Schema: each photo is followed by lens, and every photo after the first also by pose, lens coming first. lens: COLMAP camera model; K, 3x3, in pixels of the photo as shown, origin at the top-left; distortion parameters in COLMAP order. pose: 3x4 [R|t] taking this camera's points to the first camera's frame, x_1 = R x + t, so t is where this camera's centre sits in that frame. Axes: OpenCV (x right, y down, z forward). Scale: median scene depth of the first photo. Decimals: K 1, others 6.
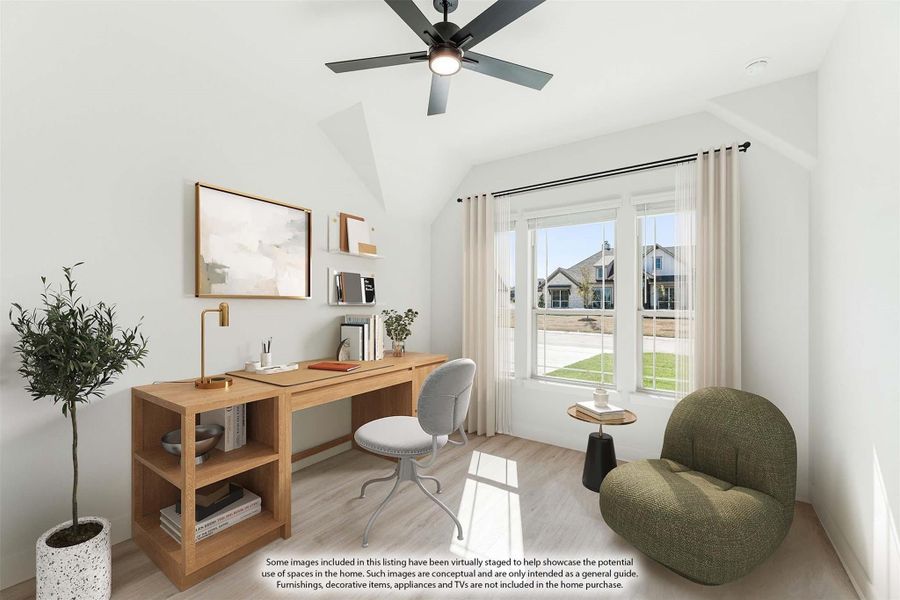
lens RADIAL K [[361.2, 0, 450.0], [0, 361.2, 300.0], [0, 0, 1]] dist [-0.028990, -0.000133]
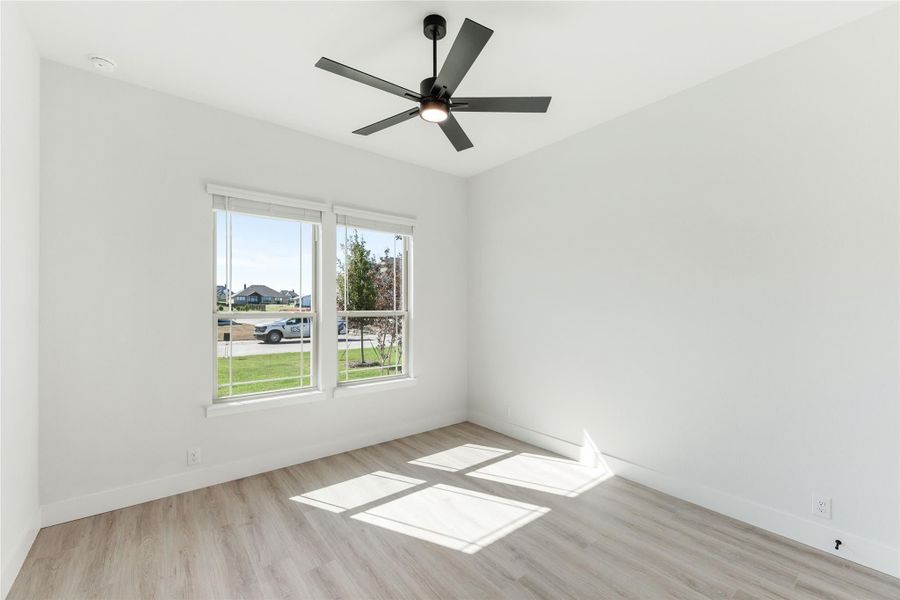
lens RADIAL K [[378.1, 0, 450.0], [0, 378.1, 300.0], [0, 0, 1]] dist [0.037922, 0.000037]
pose [[0.281123, 0.008660, 0.959633, -1.028938], [-0.005820, 0.999956, -0.007319, 0.001182], [-0.959654, -0.003527, 0.281161, 0.738493]]
